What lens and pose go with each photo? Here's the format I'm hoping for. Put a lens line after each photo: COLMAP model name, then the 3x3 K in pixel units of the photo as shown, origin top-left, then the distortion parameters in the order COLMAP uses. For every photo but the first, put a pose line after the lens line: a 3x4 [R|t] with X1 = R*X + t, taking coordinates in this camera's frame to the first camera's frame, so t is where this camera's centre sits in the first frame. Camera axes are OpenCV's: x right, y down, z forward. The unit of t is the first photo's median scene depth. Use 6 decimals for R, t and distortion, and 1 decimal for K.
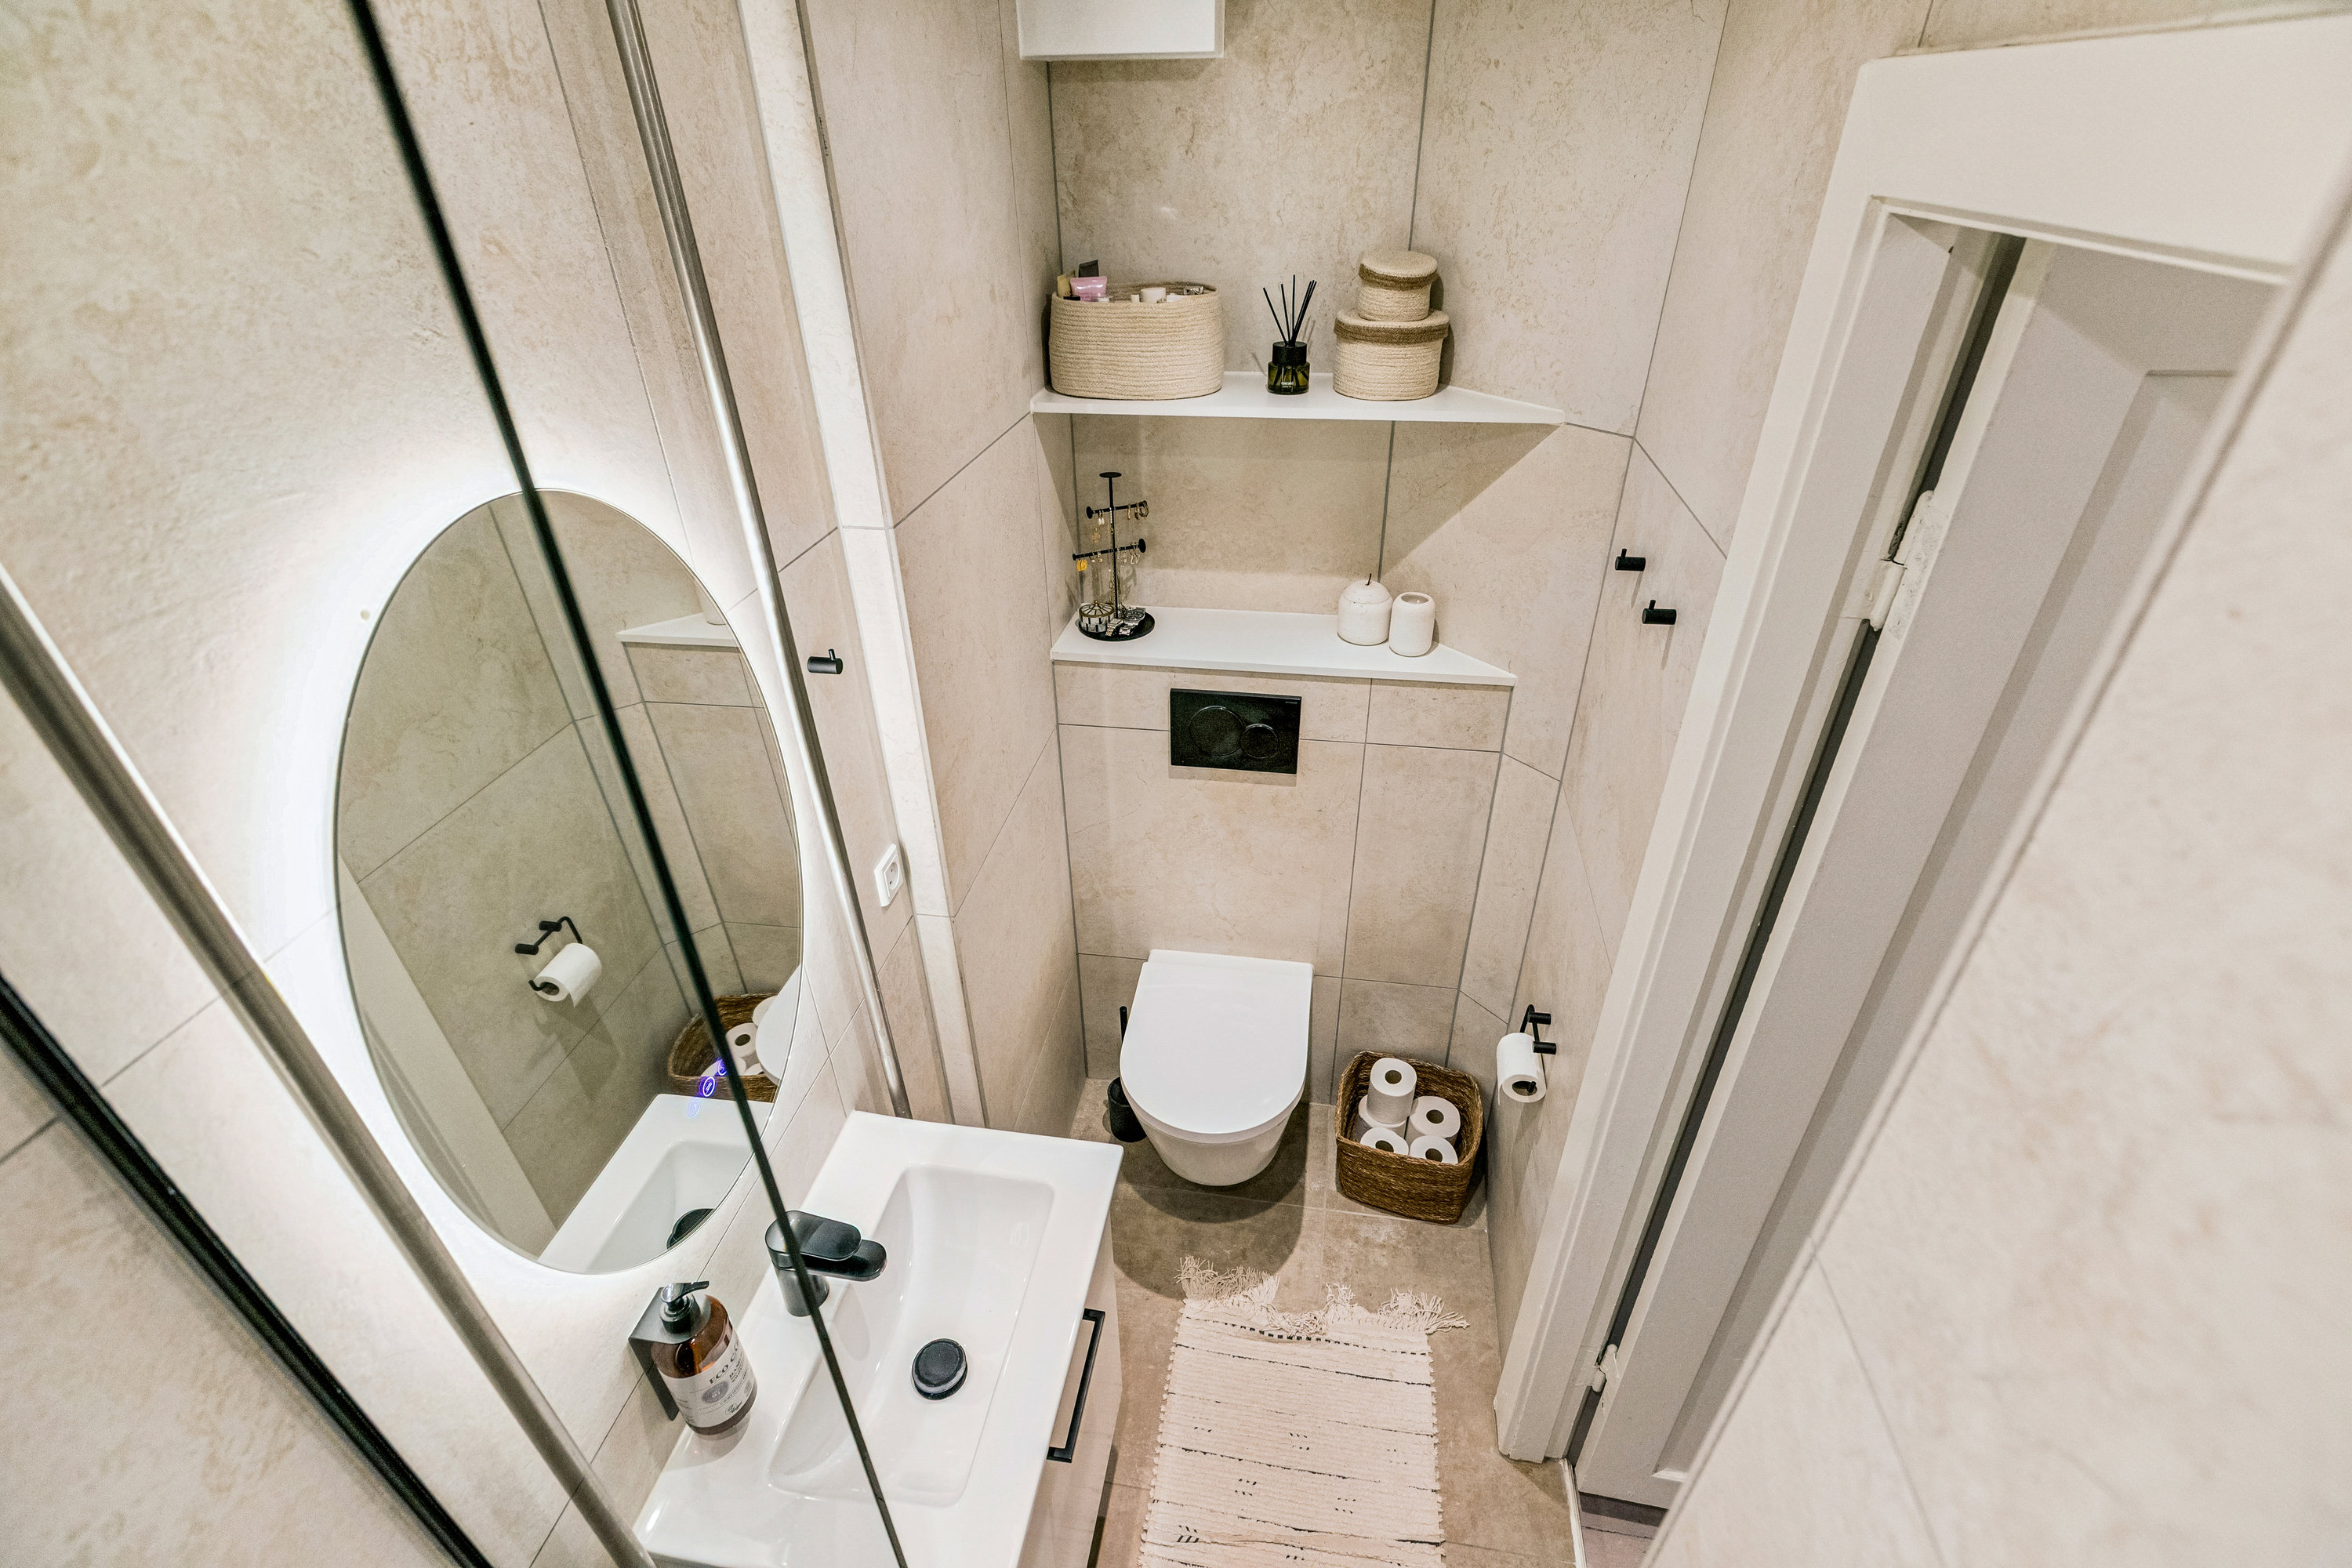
lens RADIAL K [[1051.3, 0, 1183.2], [0, 1051.3, 782.7], [0, 0, 1]] dist [0.003020, -0.000090]
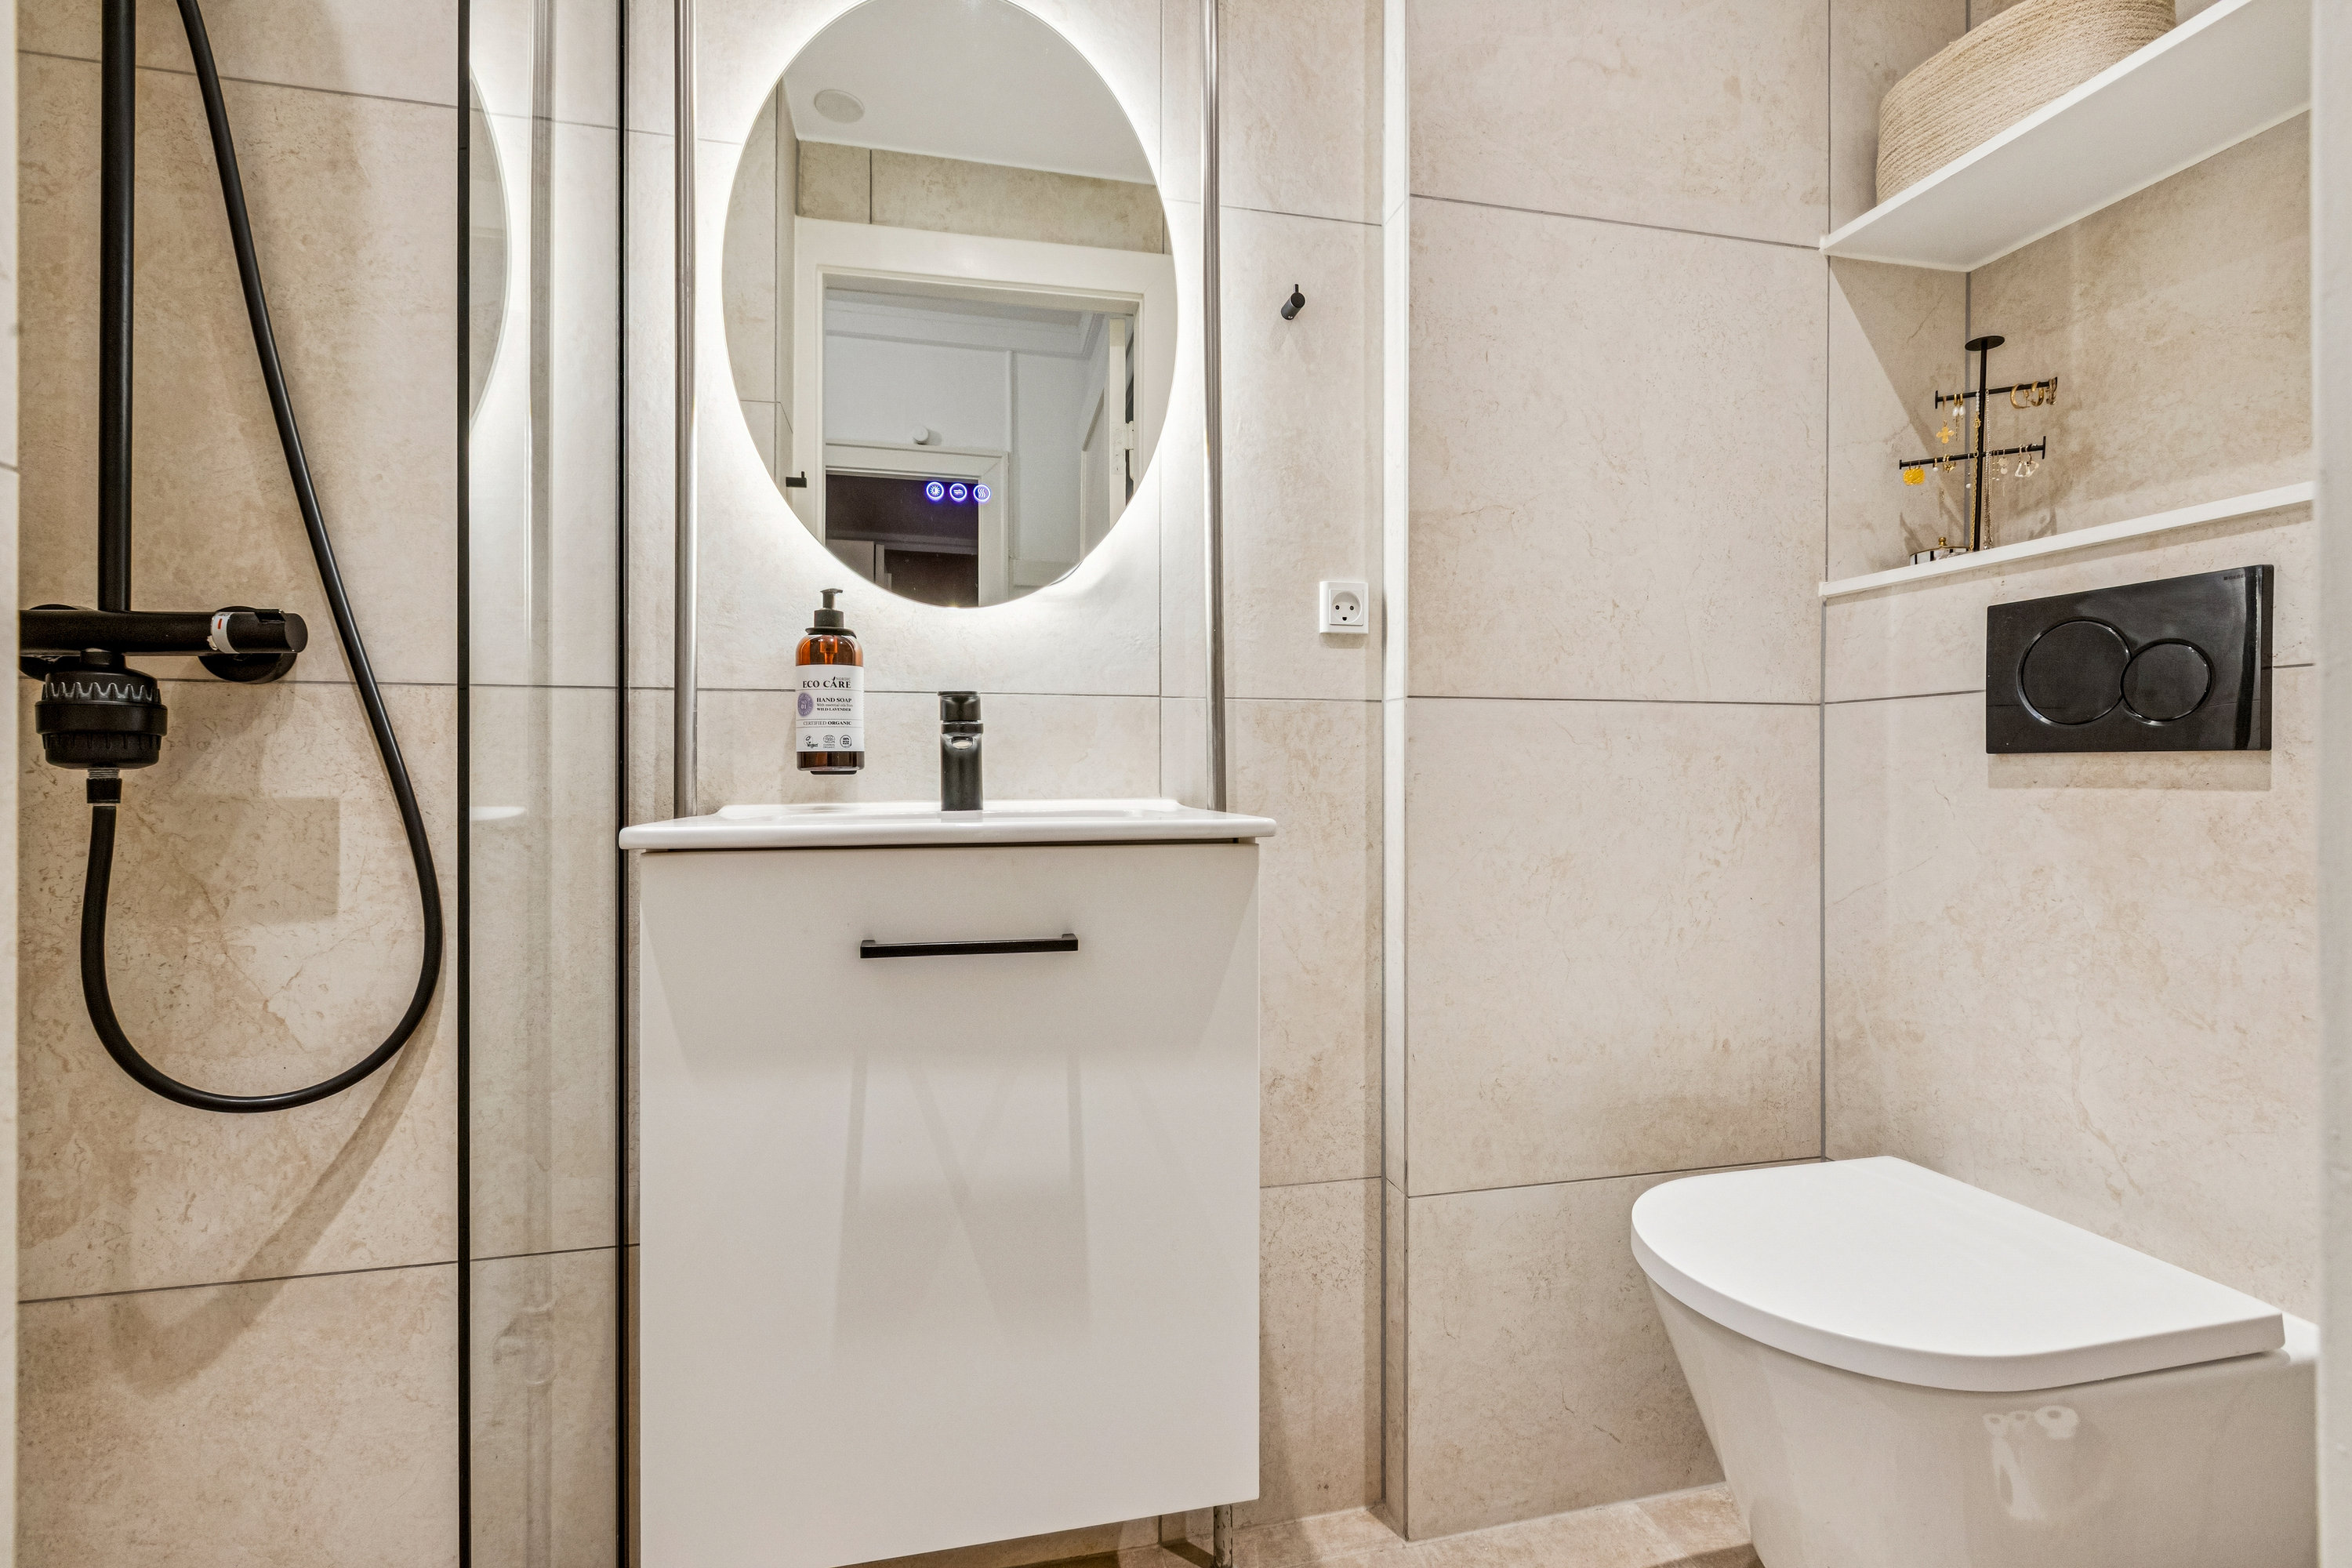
lens RADIAL K [[1051.3, 0, 1170.8], [0, 1051.3, 782.0], [0, 0, 1]] dist [0.003020, -0.000090]
pose [[0.368522, 0.012700, -0.929532, 0.356637], [-0.505474, 0.841911, -0.188897, 0.327408], [0.780184, 0.539467, 0.316682, 0.488692]]
